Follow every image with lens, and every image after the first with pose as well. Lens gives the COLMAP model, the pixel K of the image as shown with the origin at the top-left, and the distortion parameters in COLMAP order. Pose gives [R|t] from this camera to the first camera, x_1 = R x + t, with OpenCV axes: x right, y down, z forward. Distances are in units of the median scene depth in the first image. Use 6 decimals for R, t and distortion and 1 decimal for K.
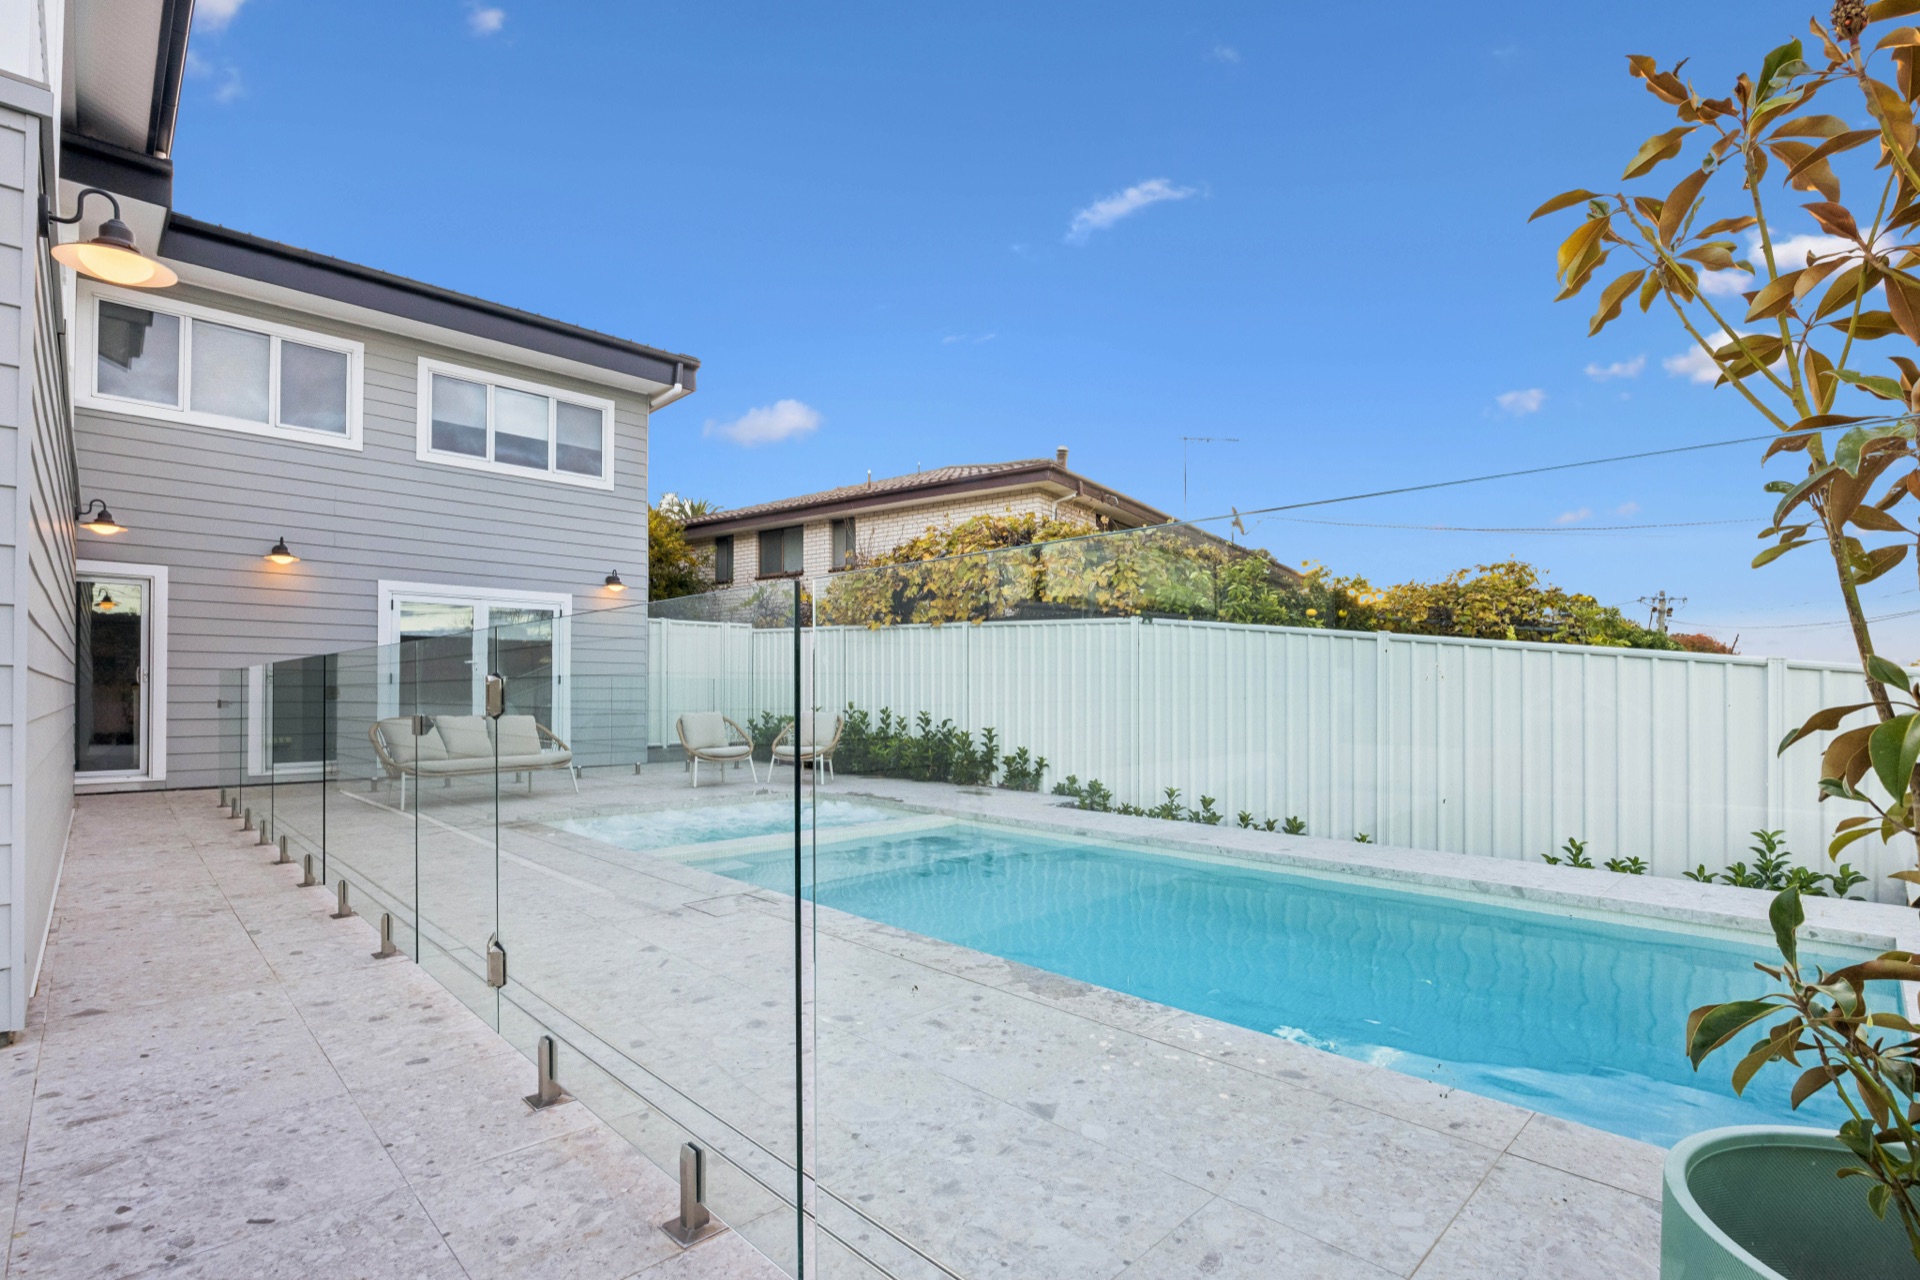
lens RADIAL K [[897.8, 0, 949.2], [0, 897.8, 680.3], [0, 0, 1]] dist [-0.014285, 0.000374]
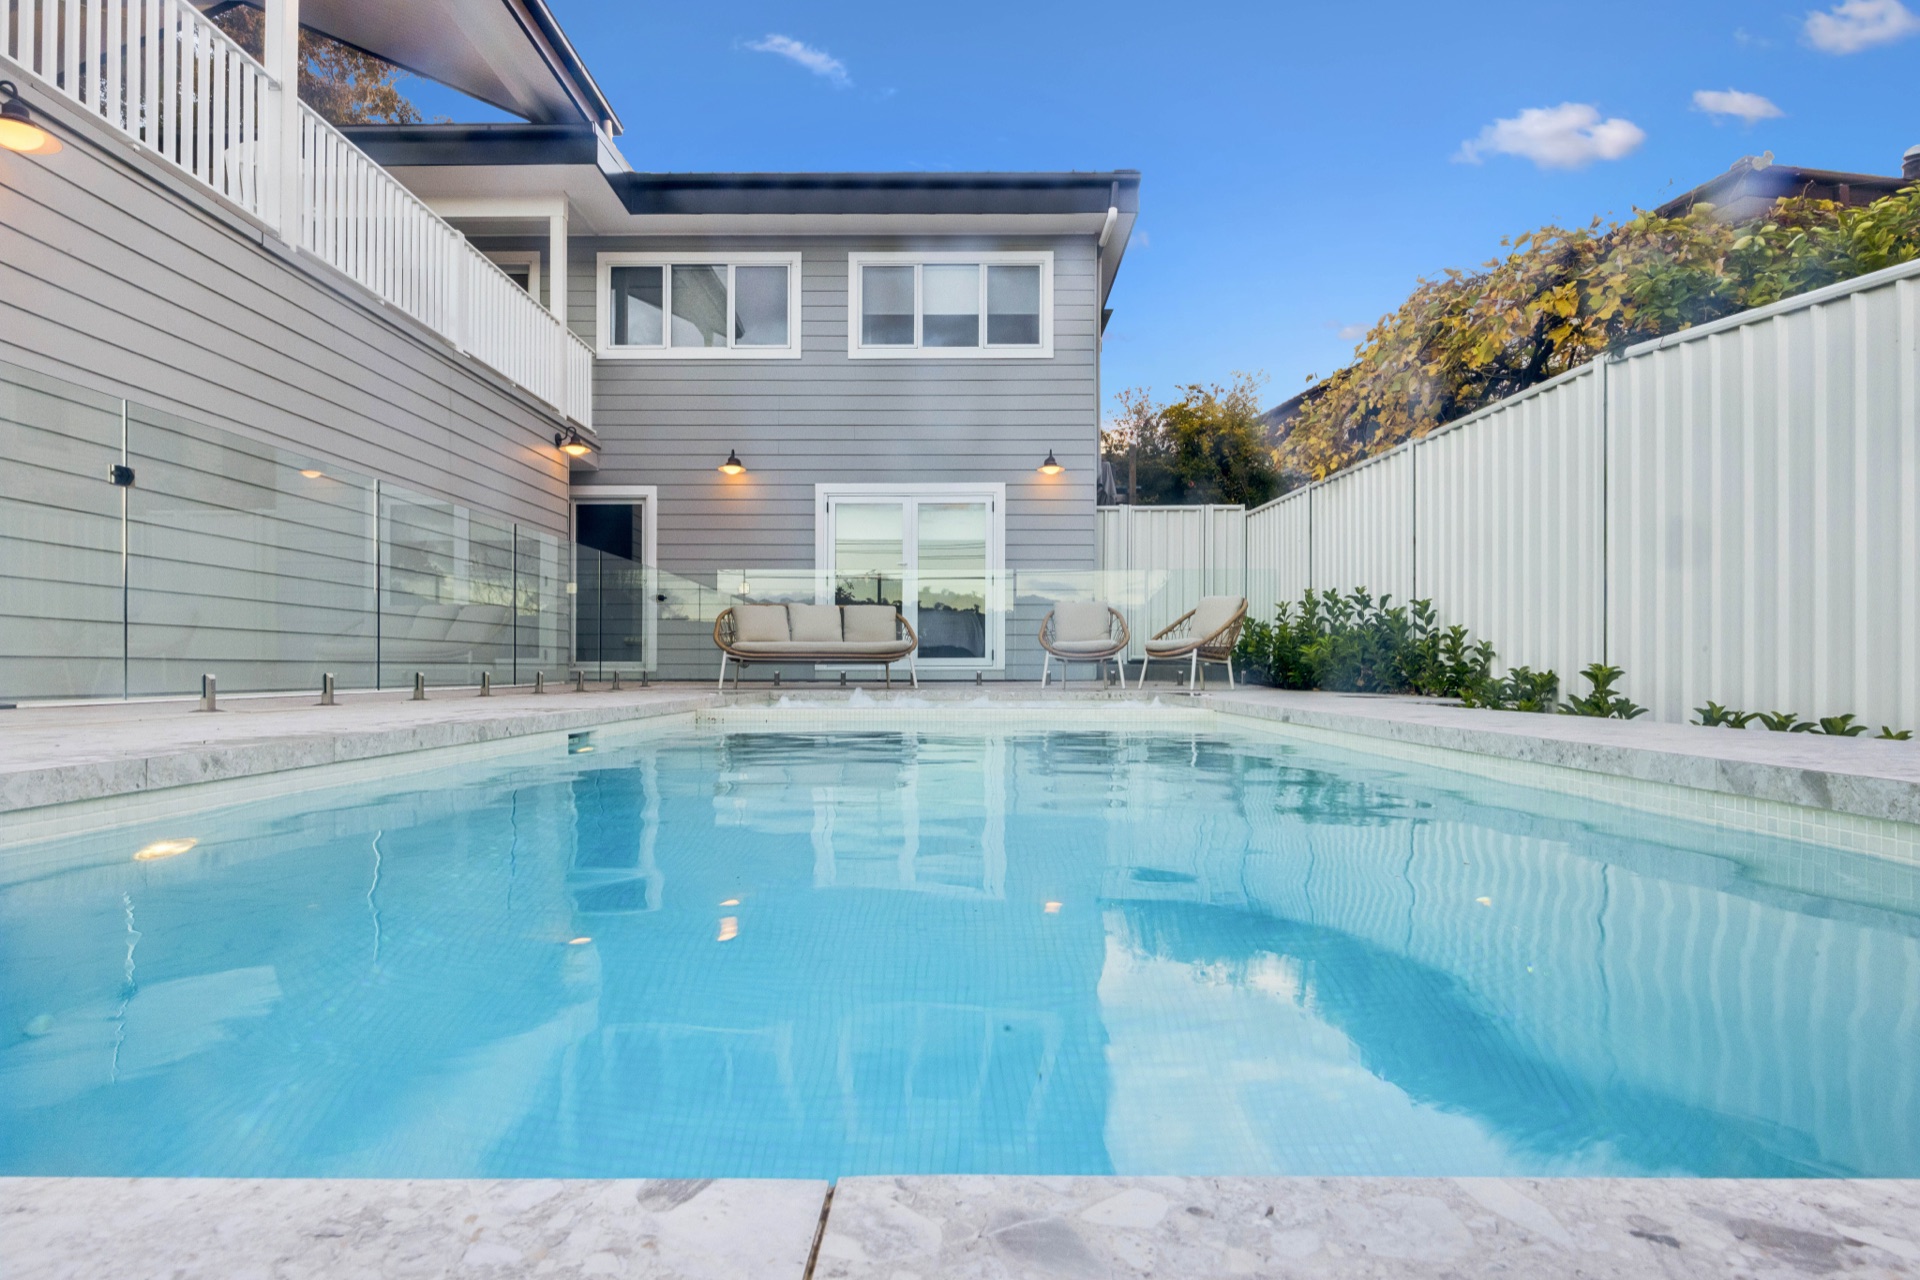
lens RADIAL K [[1069.3, 0, 953.8], [0, 1069.3, 665.0], [0, 0, 1]] dist [-0.002945, 0.001623]
pose [[0.710671, -0.003751, -0.703514, 0.319617], [0.010101, 0.999937, 0.004872, 0.087874], [0.703452, -0.010568, 0.710664, 0.245019]]
